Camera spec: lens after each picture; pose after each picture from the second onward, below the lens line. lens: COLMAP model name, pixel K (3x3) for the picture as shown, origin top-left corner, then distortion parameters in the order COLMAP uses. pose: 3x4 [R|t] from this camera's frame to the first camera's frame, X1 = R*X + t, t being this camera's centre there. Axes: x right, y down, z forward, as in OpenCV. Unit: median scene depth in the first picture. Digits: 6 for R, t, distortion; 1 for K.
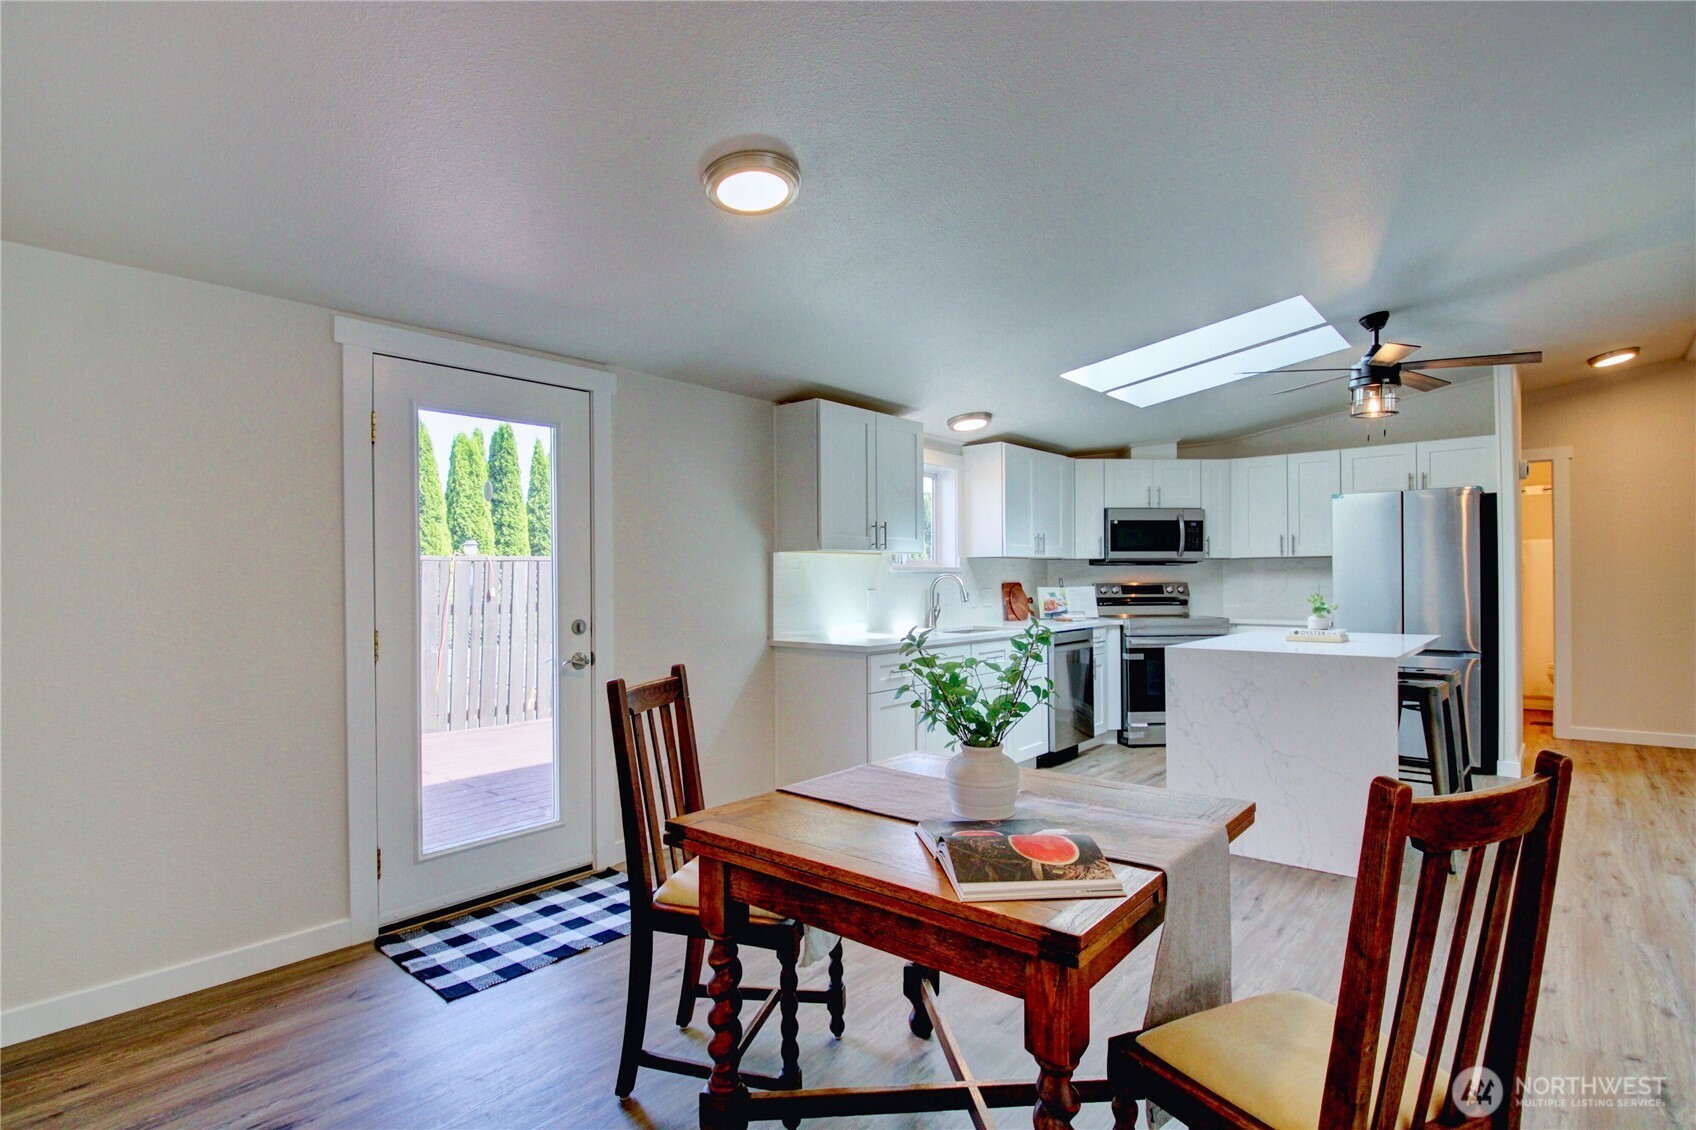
lens RADIAL K [[859.4, 0, 824.9], [0, 859.4, 575.2], [0, 0, 1]] dist [-0.001126, -0.002731]
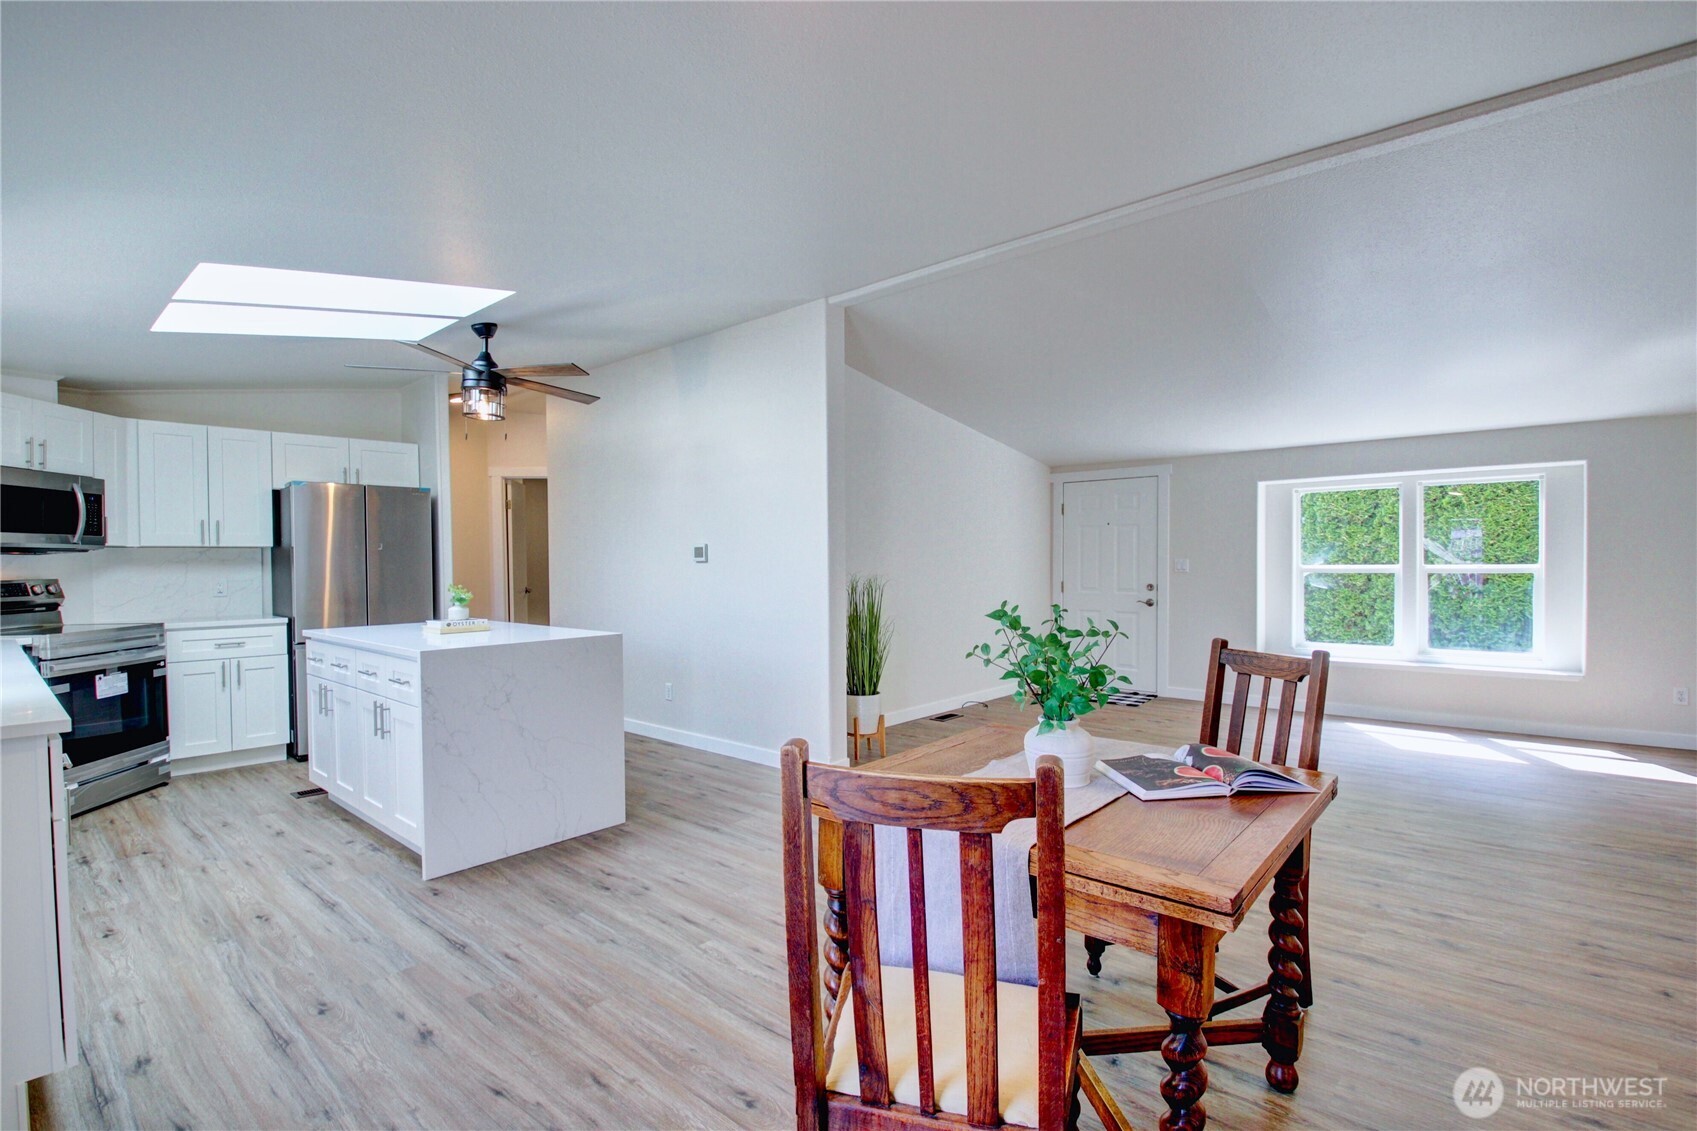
lens RADIAL K [[794.5, 0, 838.8], [0, 794.5, 568.2], [0, 0, 1]] dist [-0.006033, -0.009917]
pose [[0.010397, -0.008516, 0.999910, -0.263350], [0.007006, 0.999940, 0.008443, -0.001595], [-0.999921, 0.006917, 0.010456, 0.406168]]
